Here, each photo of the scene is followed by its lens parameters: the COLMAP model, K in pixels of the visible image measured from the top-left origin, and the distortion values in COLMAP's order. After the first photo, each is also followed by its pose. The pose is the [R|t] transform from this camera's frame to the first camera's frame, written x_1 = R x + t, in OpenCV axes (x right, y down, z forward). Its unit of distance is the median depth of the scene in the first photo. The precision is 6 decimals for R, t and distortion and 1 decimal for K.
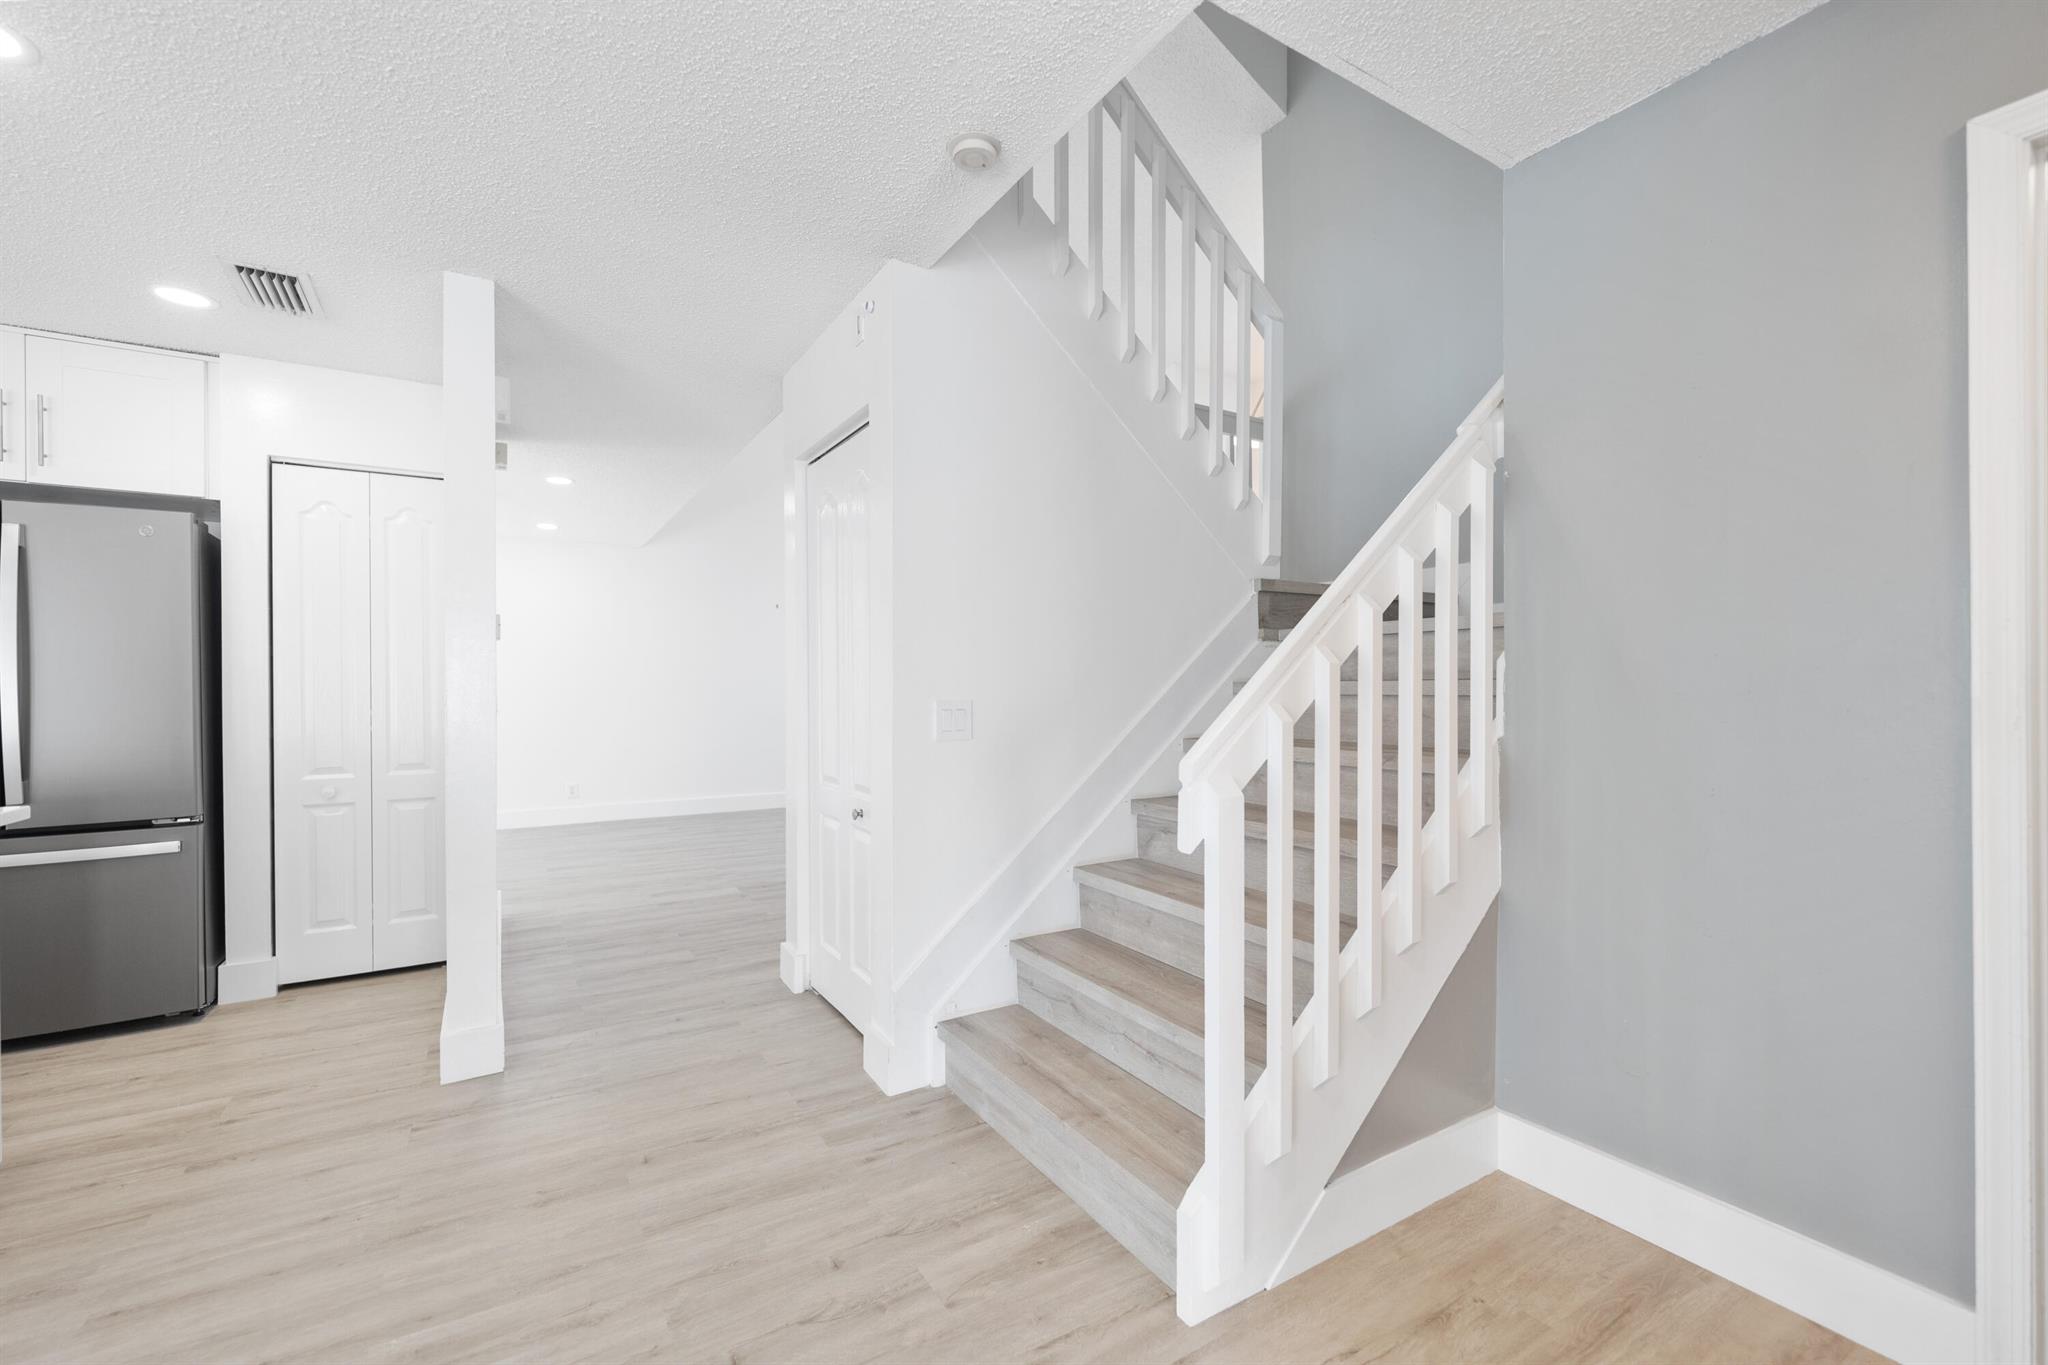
lens RADIAL K [[831.2, 0, 1013.4], [0, 831.2, 691.1], [0, 0, 1]] dist [0.002526, -0.001460]
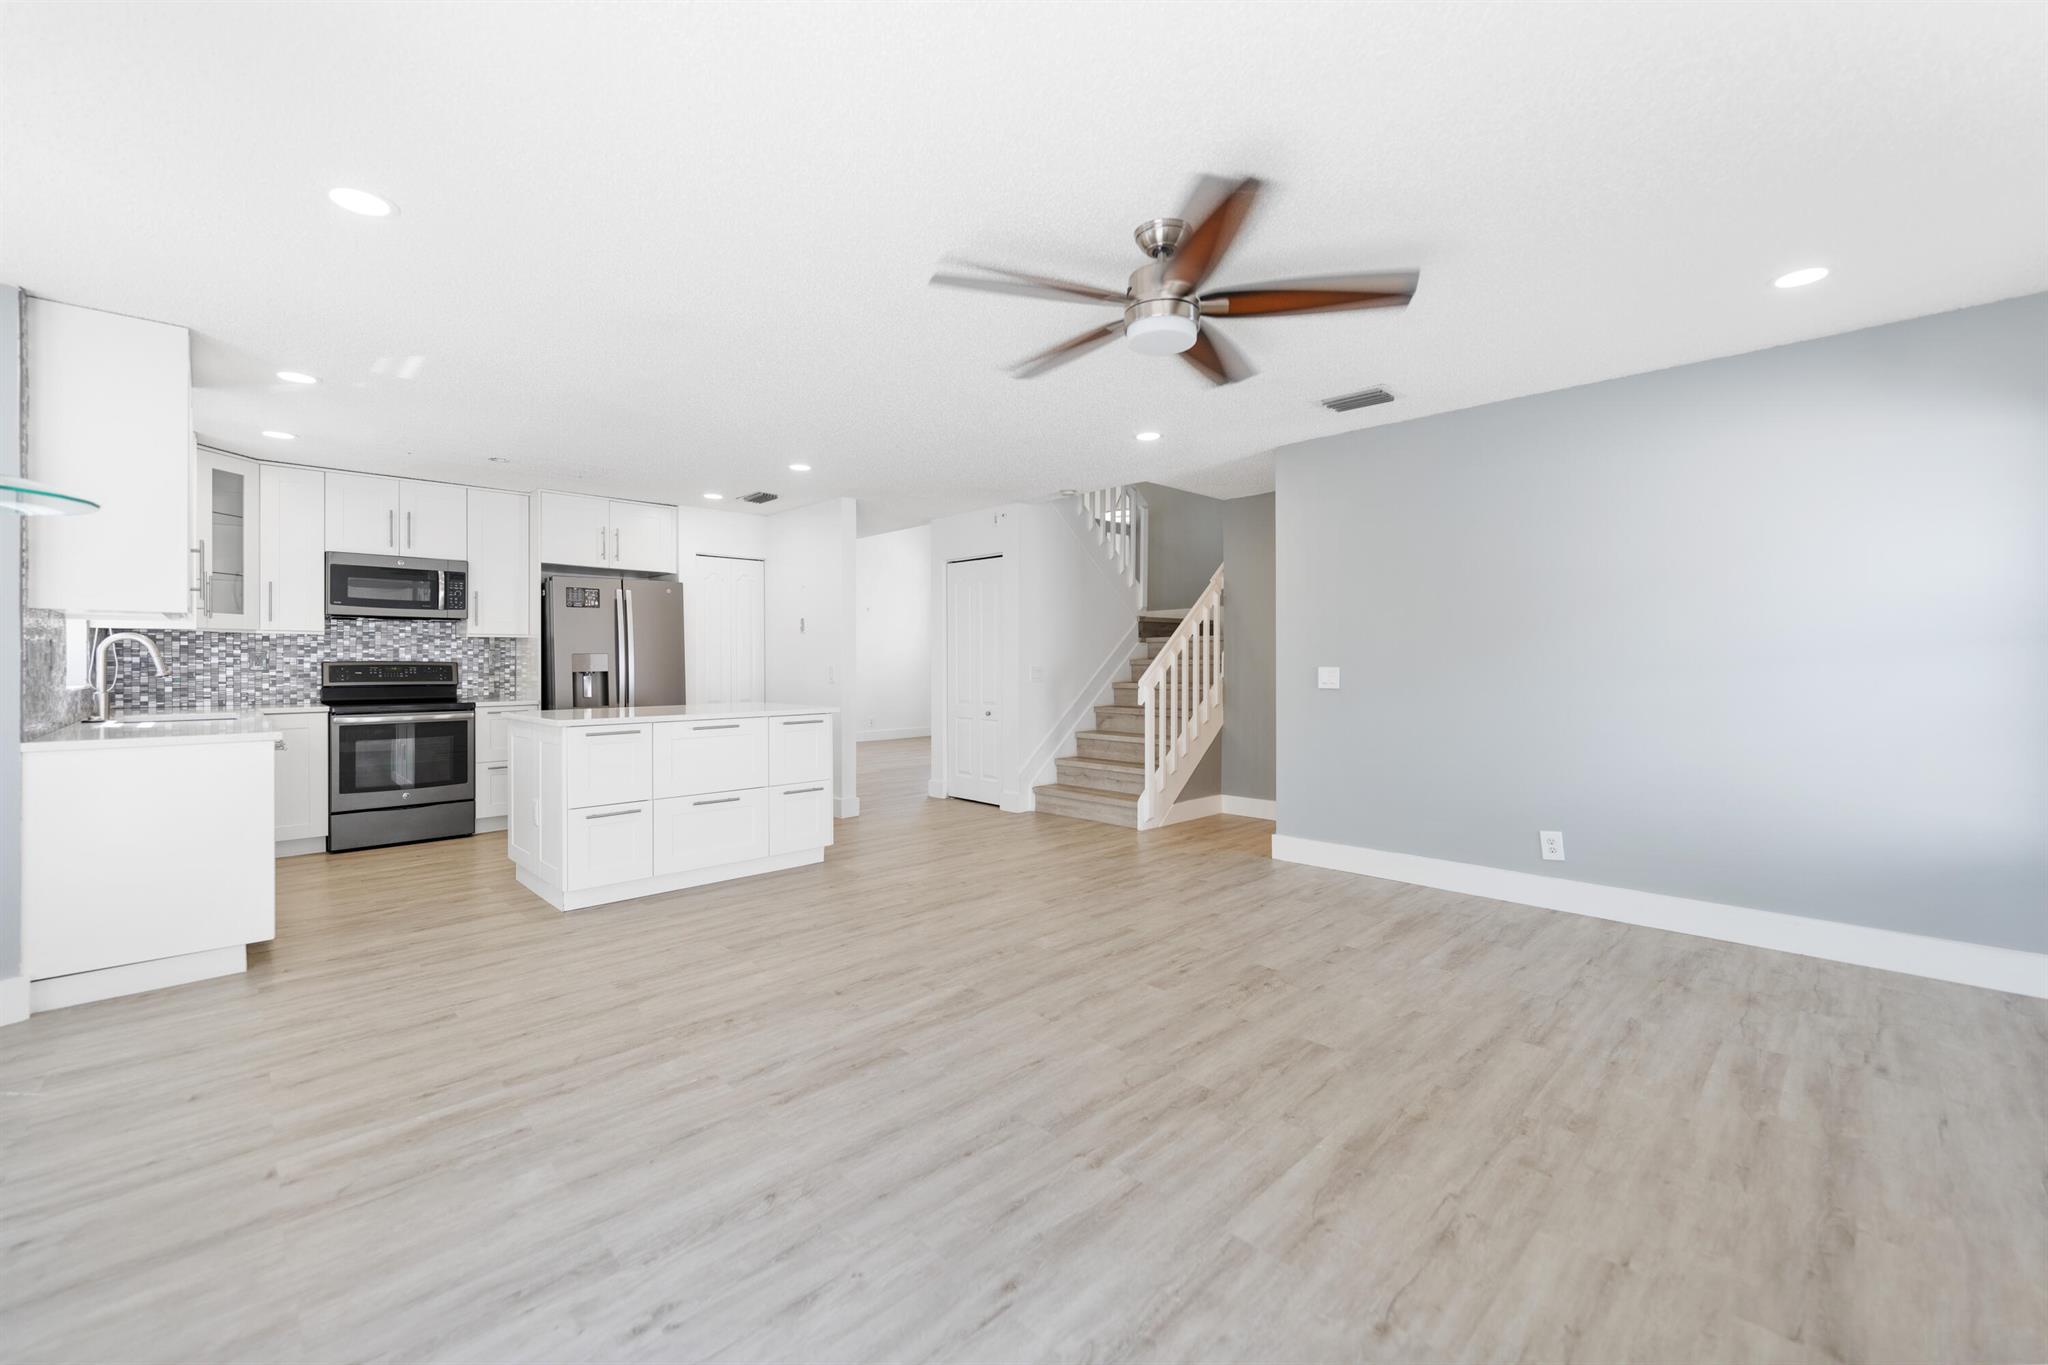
lens RADIAL K [[831.2, 0, 1024.8], [0, 831.2, 667.4], [0, 0, 1]] dist [0.002526, -0.001460]
pose [[0.974096, -0.000374, 0.226134, -0.762402], [0.000269, 1.000000, 0.000497, 0.013239], [-0.226134, -0.000423, 0.974096, -1.687764]]
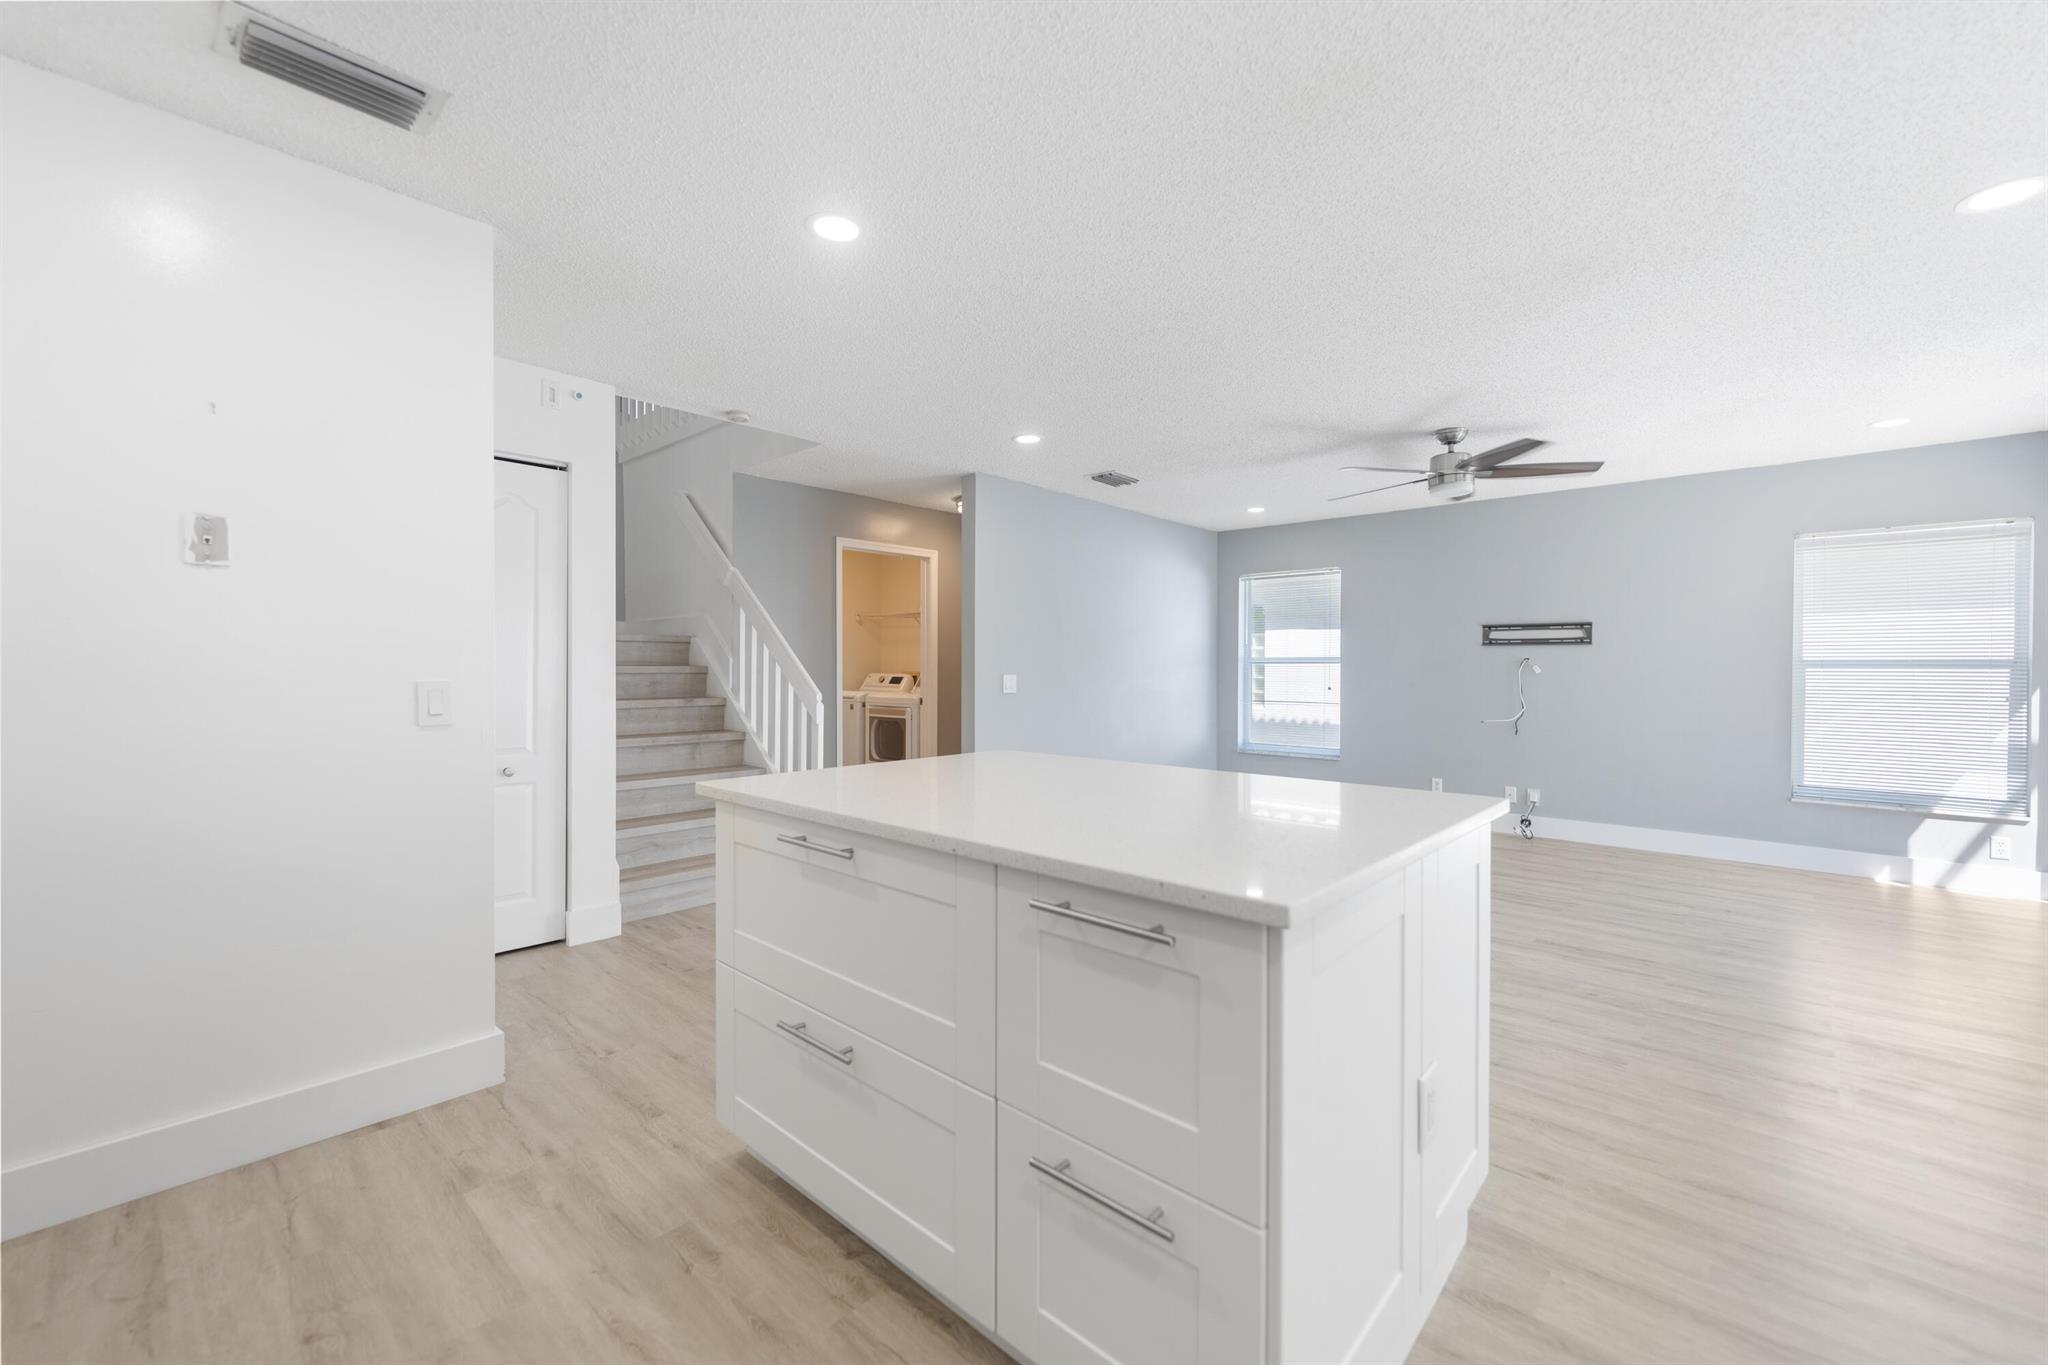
lens RADIAL K [[831.2, 0, 1027.1], [0, 831.2, 670.5], [0, 0, 1]] dist [0.002526, -0.001460]
pose [[-0.285814, -0.000204, 0.958285, -1.889013], [0.002041, 0.999998, 0.000822, -0.000138], [-0.958283, 0.002191, -0.285812, 0.741859]]
